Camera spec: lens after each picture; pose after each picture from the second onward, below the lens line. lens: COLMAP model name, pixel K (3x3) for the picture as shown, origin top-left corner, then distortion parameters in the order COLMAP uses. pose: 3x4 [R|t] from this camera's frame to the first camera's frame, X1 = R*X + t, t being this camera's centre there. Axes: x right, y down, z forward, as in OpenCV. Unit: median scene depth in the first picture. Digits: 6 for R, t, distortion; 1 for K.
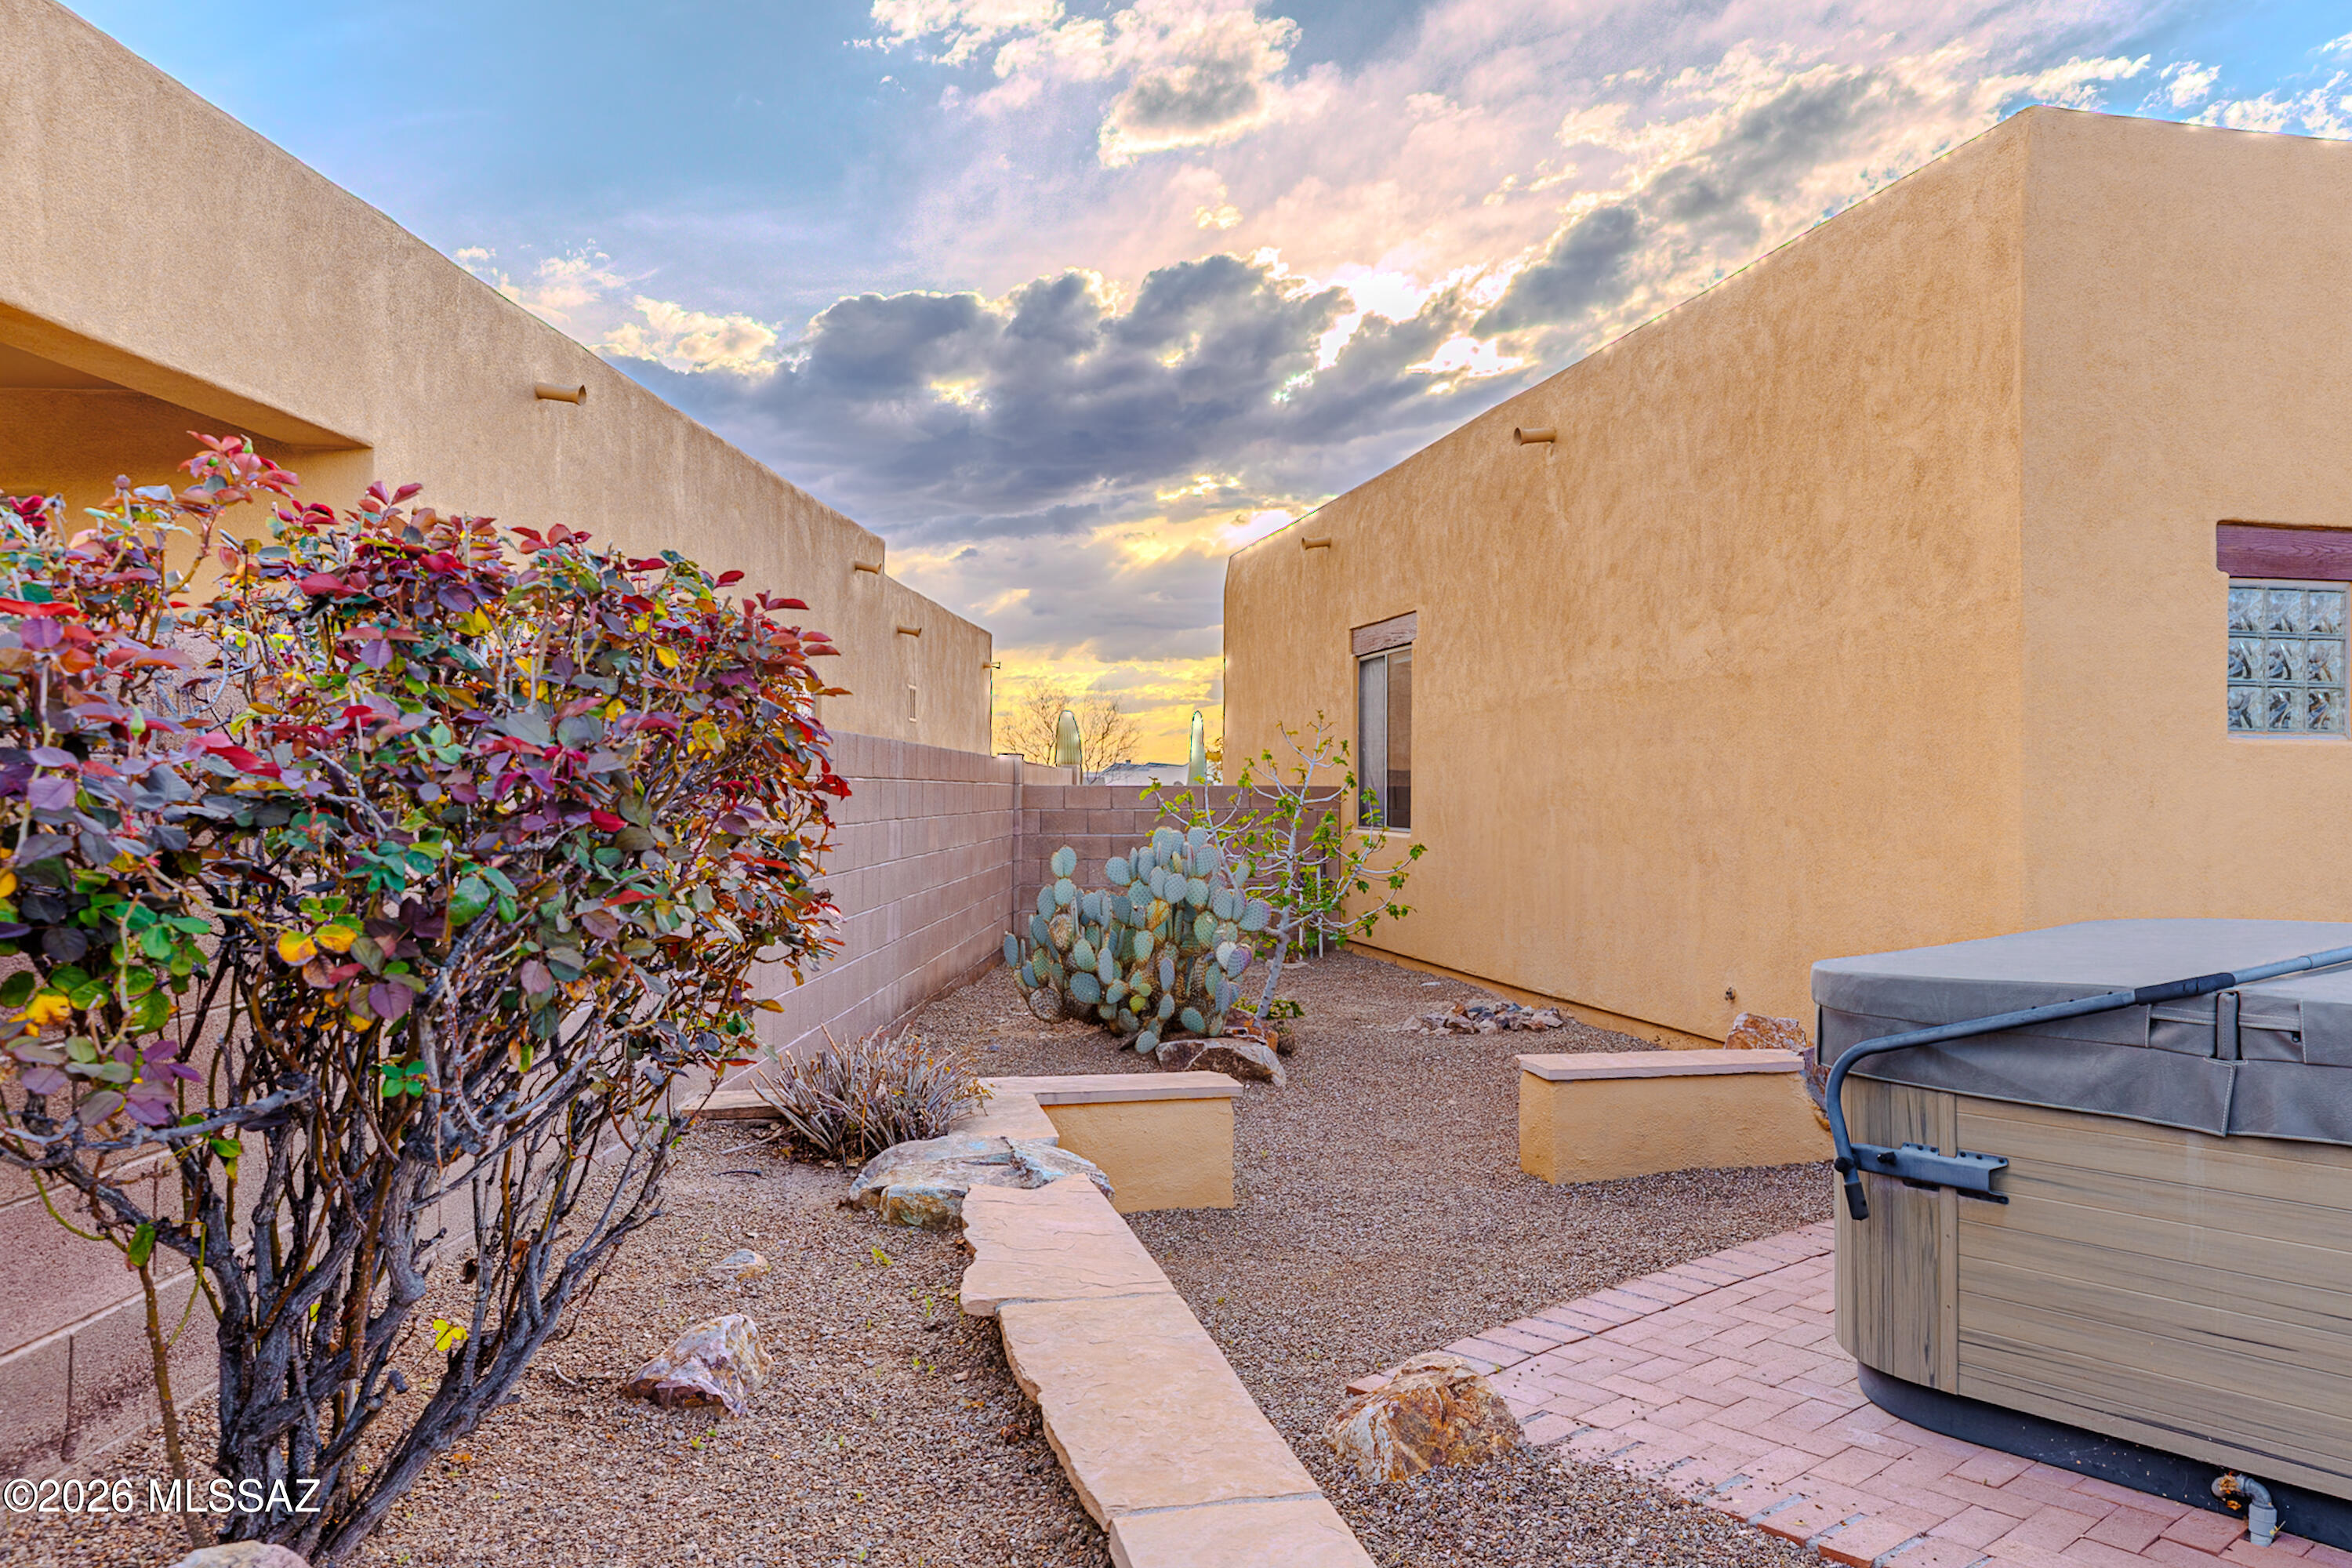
lens RADIAL K [[1609.0, 0, 1099.0], [0, 1609.0, 772.2], [0, 0, 1]] dist [0.014958, -0.001106]
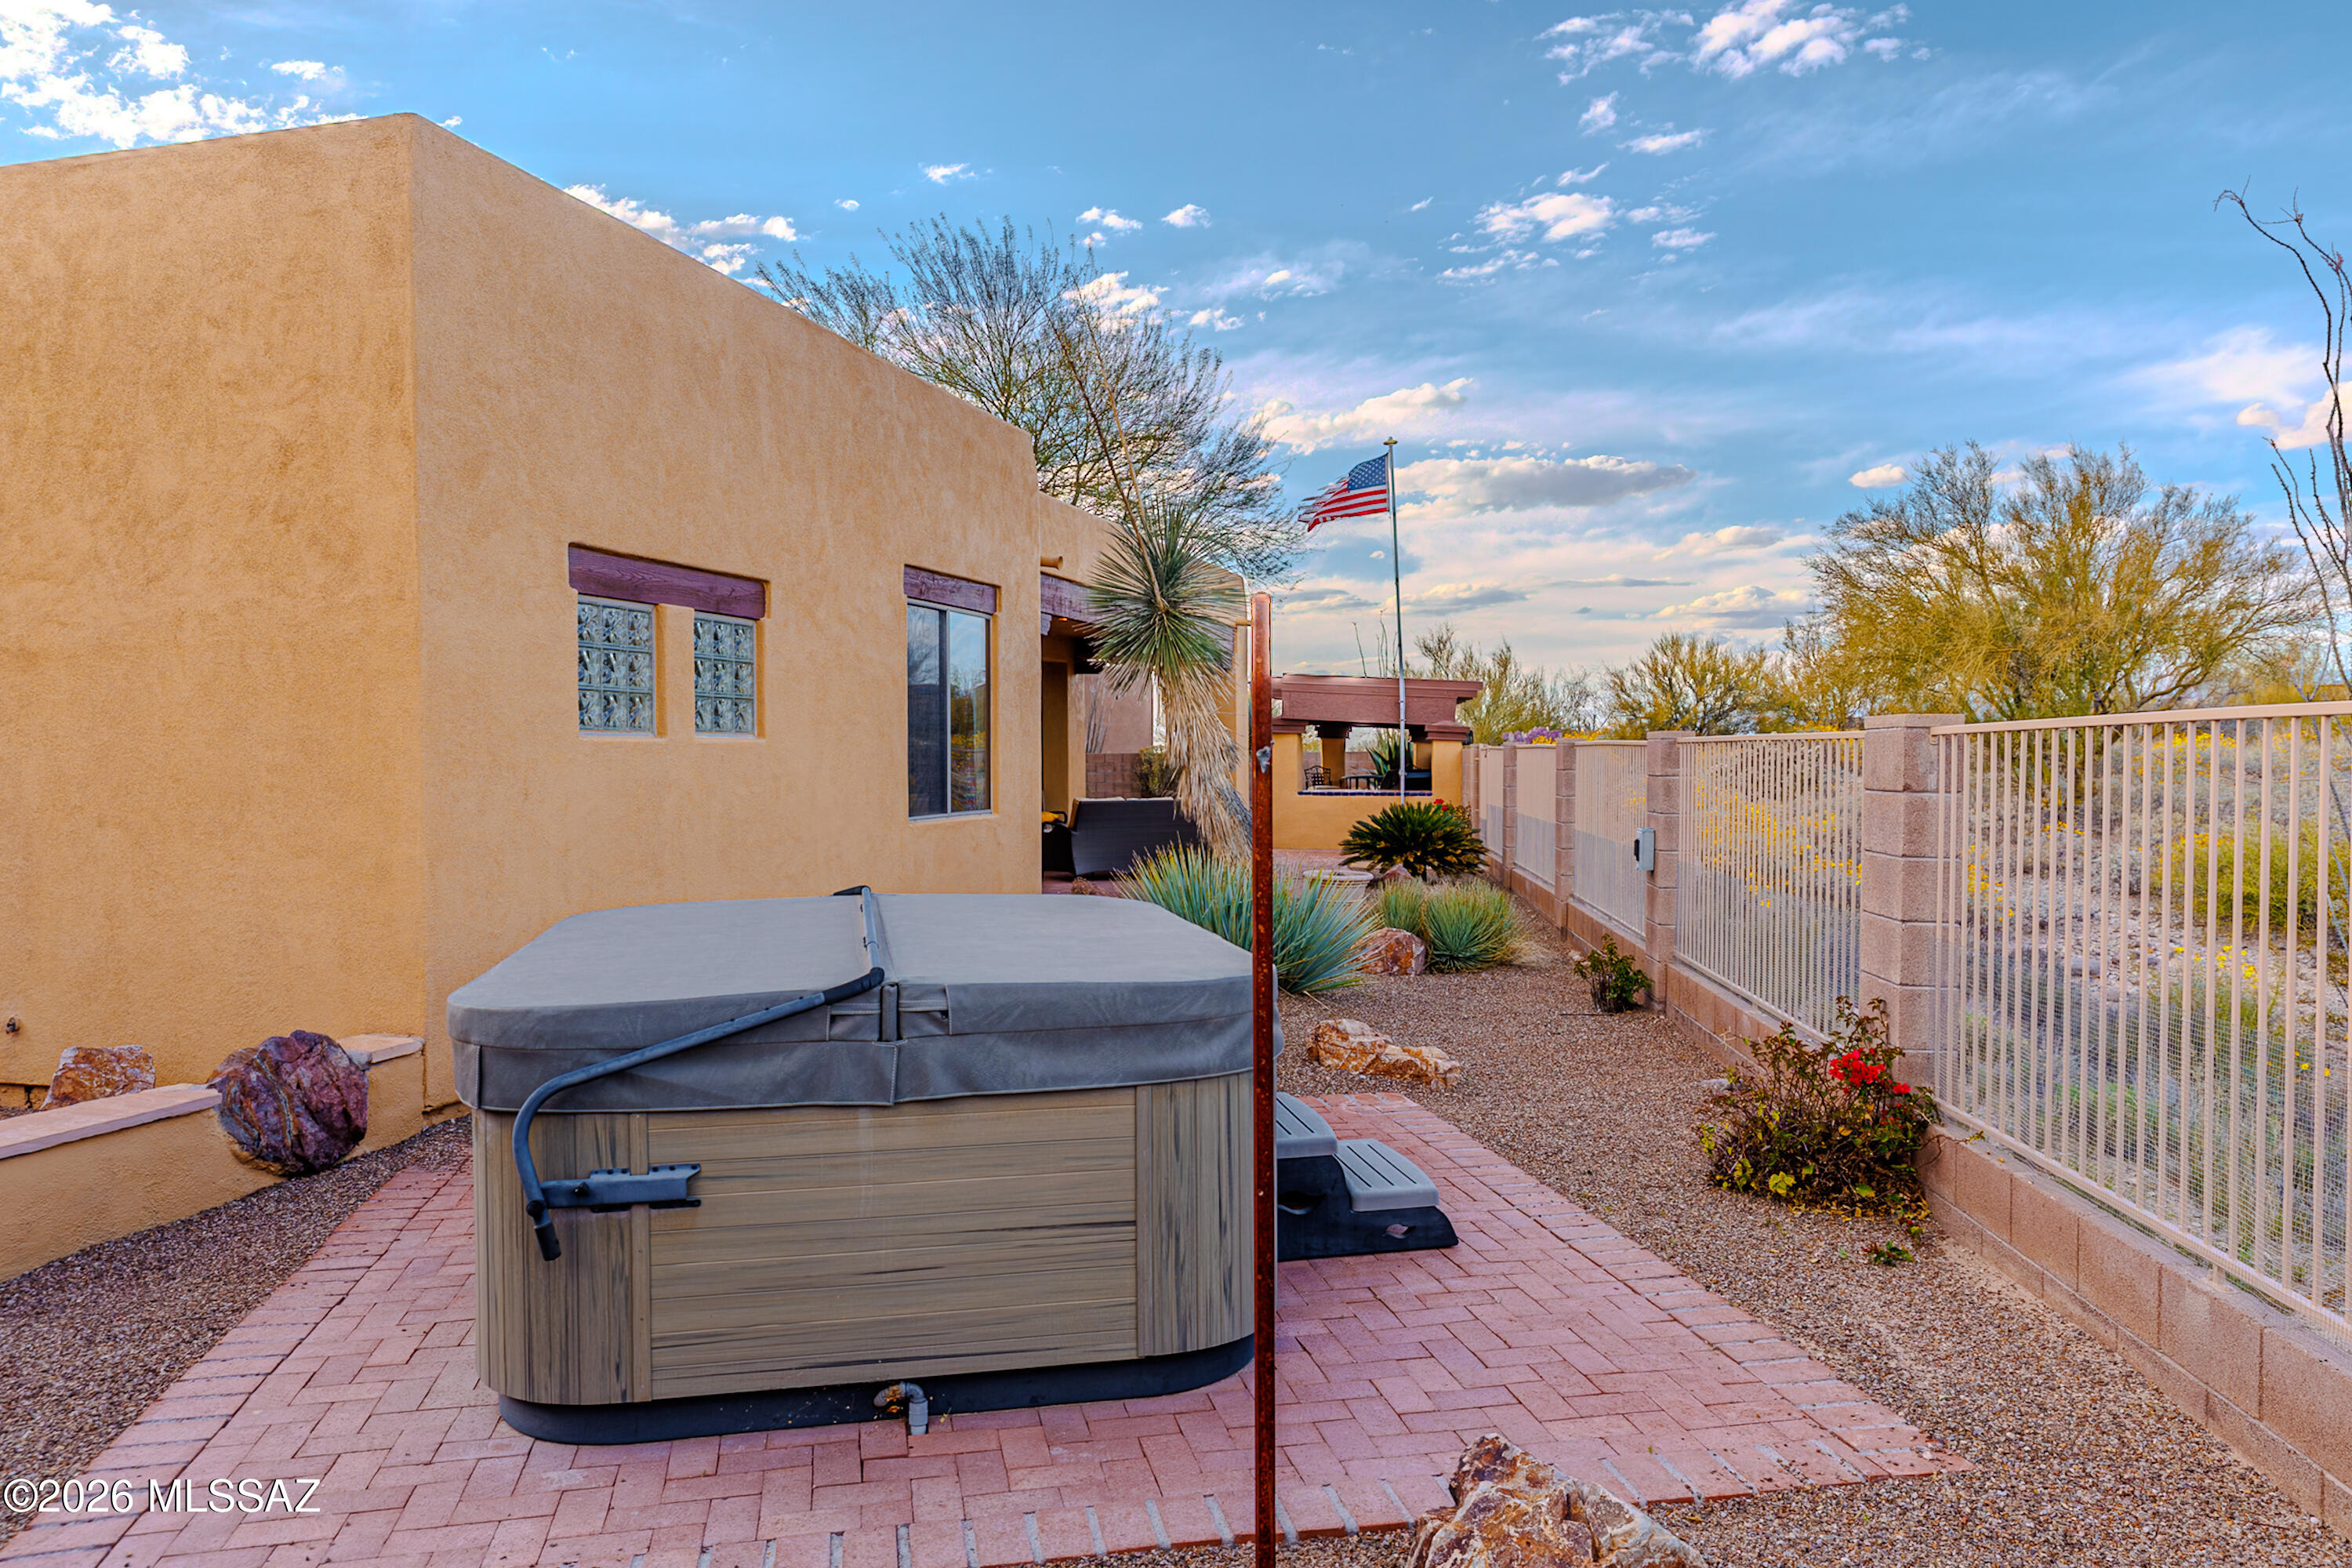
lens RADIAL K [[1609.0, 0, 1177.1], [0, 1609.0, 779.8], [0, 0, 1]] dist [0.014958, -0.001106]
pose [[0.496873, -0.023993, 0.867491, -0.171903], [0.007247, 0.999698, 0.023498, -0.031887], [-0.867793, -0.005389, 0.496897, 0.175928]]
